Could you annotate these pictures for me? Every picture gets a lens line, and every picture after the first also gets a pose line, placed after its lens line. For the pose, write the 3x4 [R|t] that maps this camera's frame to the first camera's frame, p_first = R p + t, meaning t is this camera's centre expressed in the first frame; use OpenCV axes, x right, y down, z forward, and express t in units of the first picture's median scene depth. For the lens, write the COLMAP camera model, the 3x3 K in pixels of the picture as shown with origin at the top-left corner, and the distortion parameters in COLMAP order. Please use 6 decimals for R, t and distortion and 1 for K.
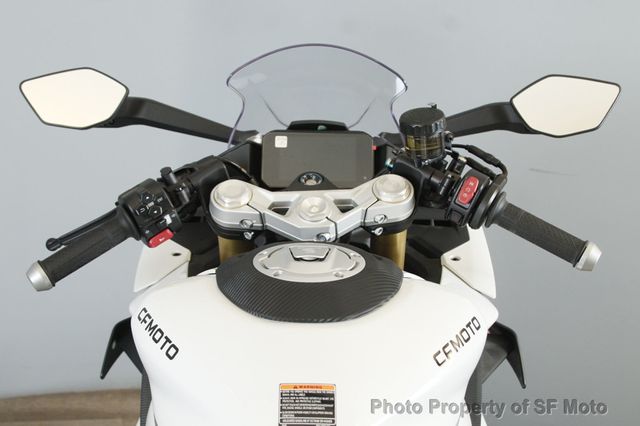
lens RADIAL K [[1166.1, 0, 320.0], [0, 1166.1, 213.0], [0, 0, 1]] dist [-0.038332, -0.027287]
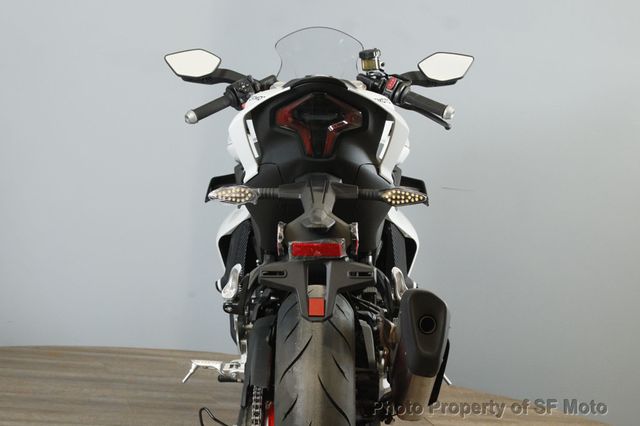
lens RADIAL K [[1577.2, 0, 320.0], [0, 1577.2, 213.0], [0, 0, 1]] dist [0.007637, 0.016299]
pose [[0.999853, 0.001071, 0.017128, -0.048689], [0.002891, 0.973274, -0.229630, 0.816126], [-0.016916, 0.229645, 0.973127, -1.640640]]
